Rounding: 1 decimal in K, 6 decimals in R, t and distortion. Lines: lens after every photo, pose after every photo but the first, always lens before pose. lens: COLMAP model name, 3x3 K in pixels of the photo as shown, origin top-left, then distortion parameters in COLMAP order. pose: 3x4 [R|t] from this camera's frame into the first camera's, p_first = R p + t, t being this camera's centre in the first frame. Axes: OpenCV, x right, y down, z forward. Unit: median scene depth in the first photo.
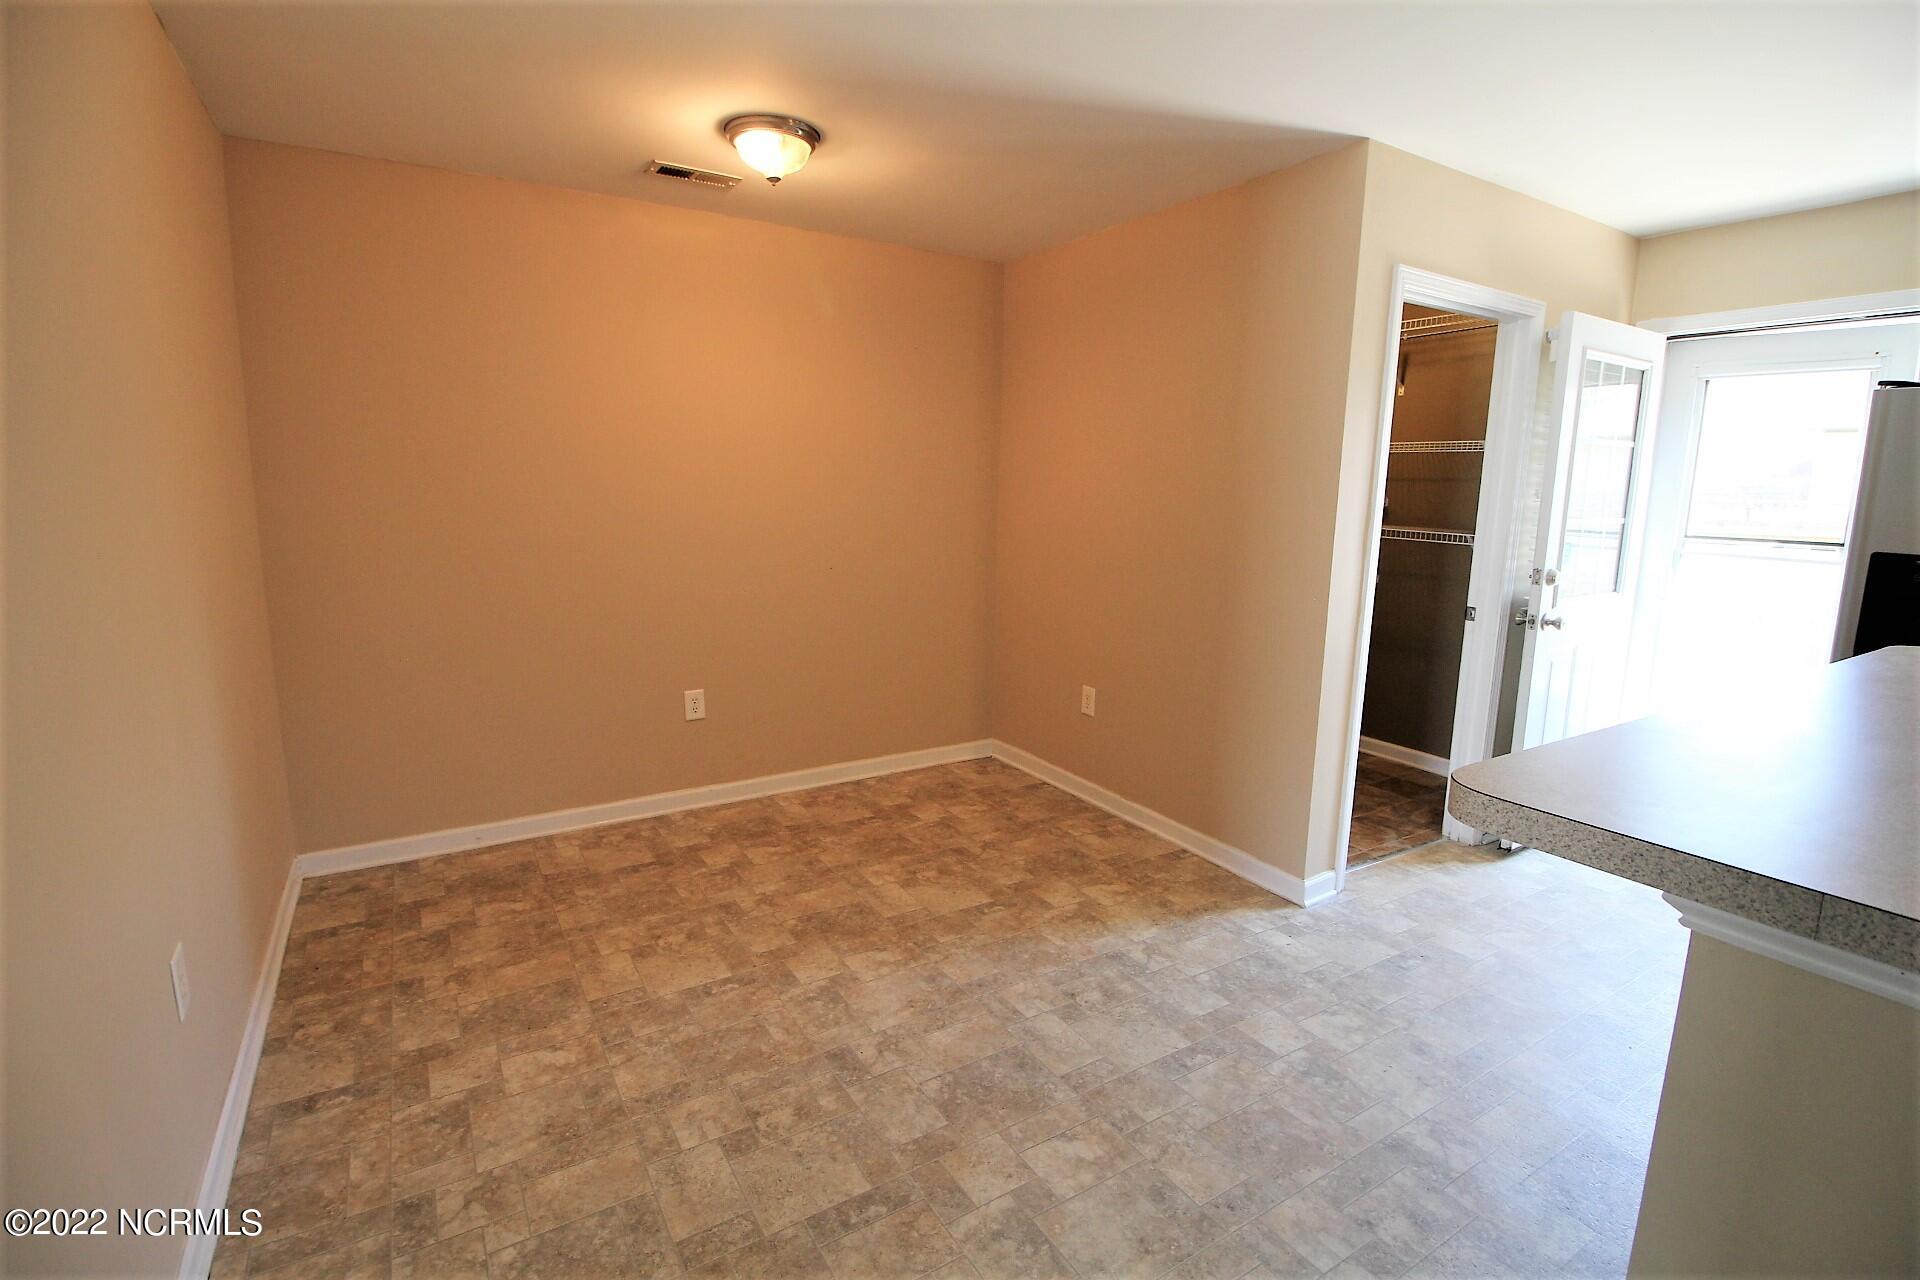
lens RADIAL K [[871.7, 0, 899.0], [0, 871.7, 632.7], [0, 0, 1]] dist [-0.000302, -0.004665]
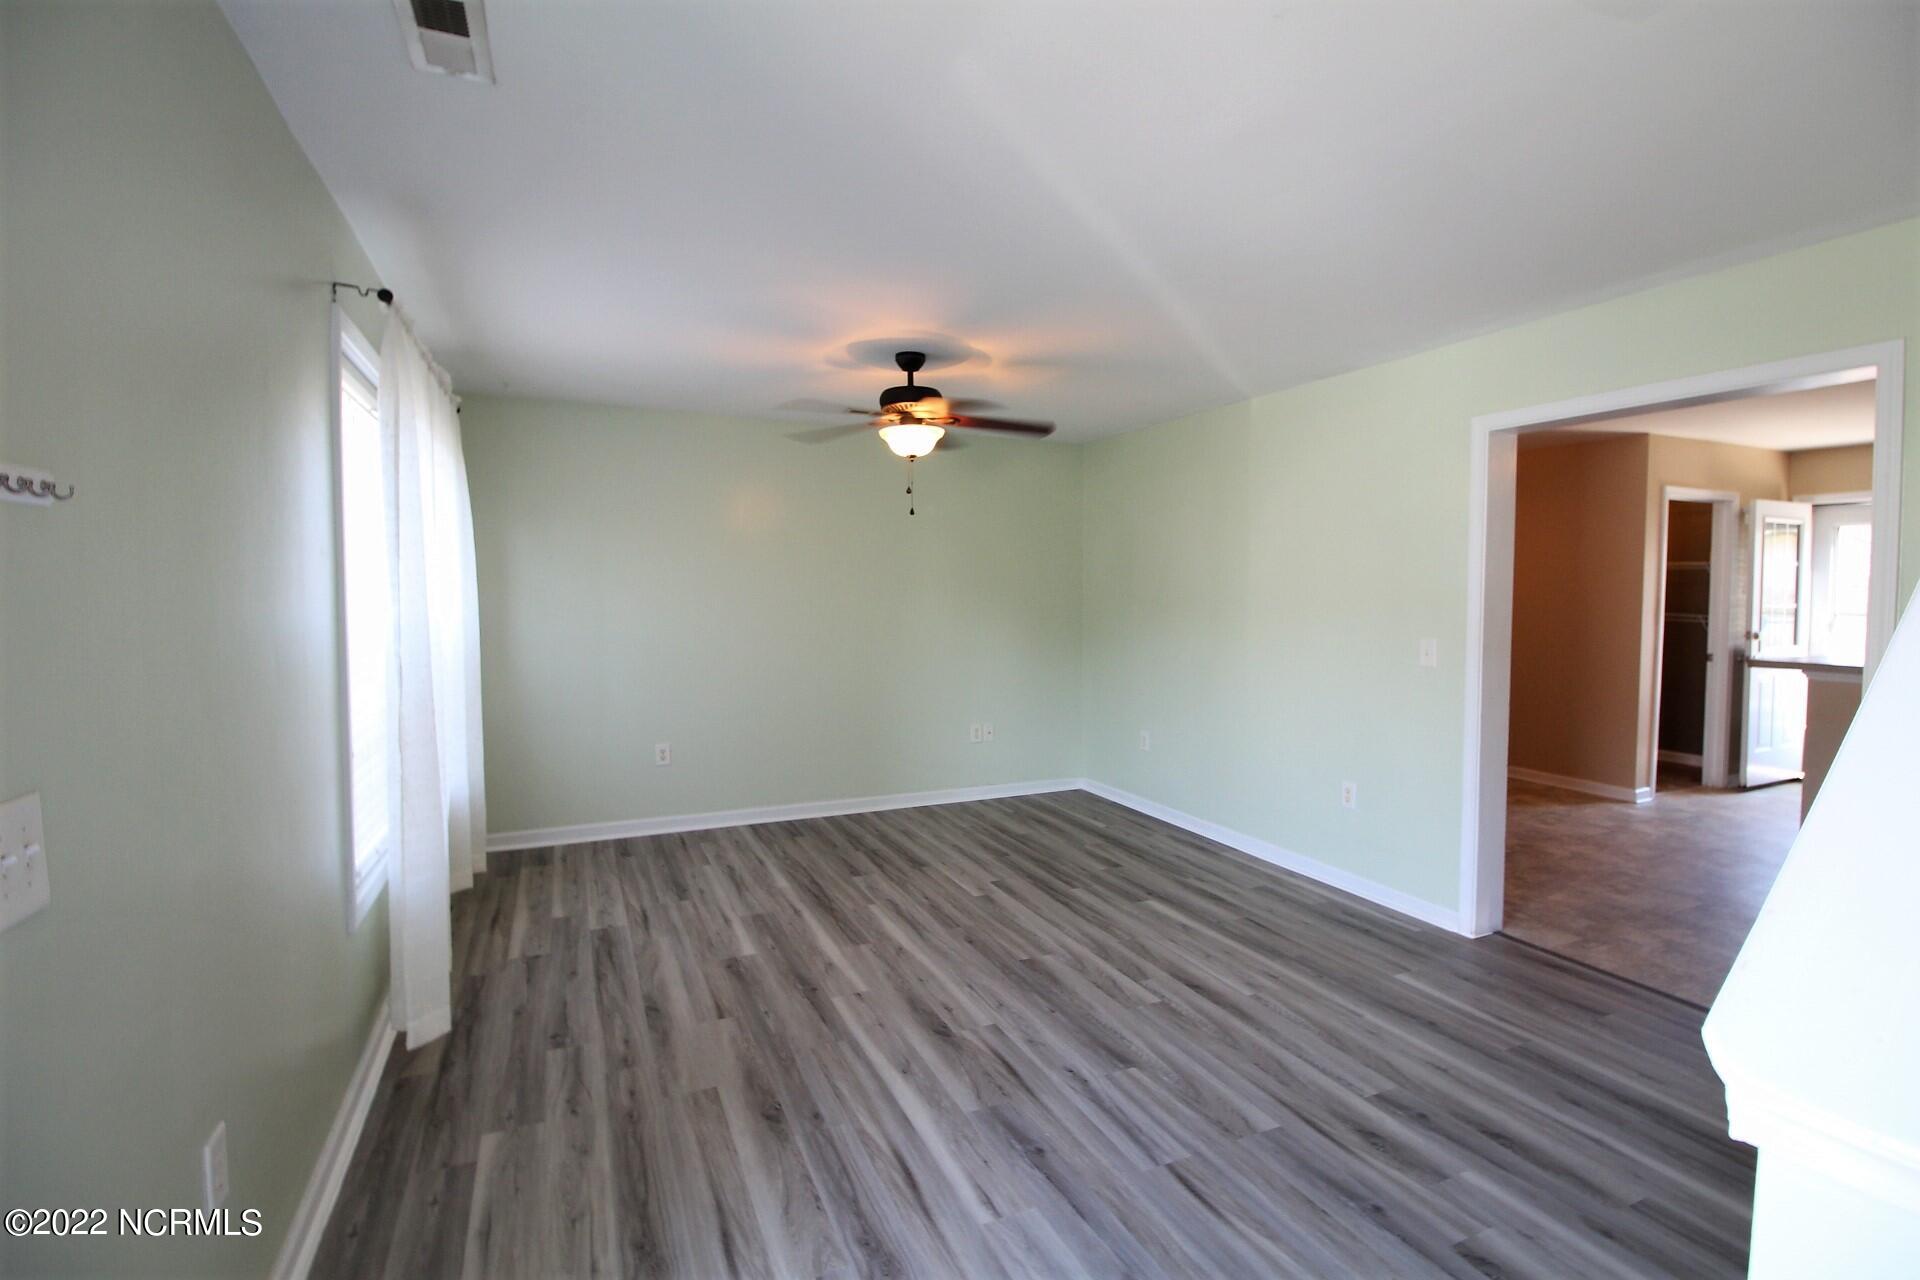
lens RADIAL K [[871.7, 0, 947.8], [0, 871.7, 635.7], [0, 0, 1]] dist [-0.000302, -0.004665]
pose [[0.995359, -0.001407, -0.096221, -0.803445], [-0.009674, 0.993365, -0.114594, 0.166512], [0.095744, 0.114993, 0.988741, -1.015299]]
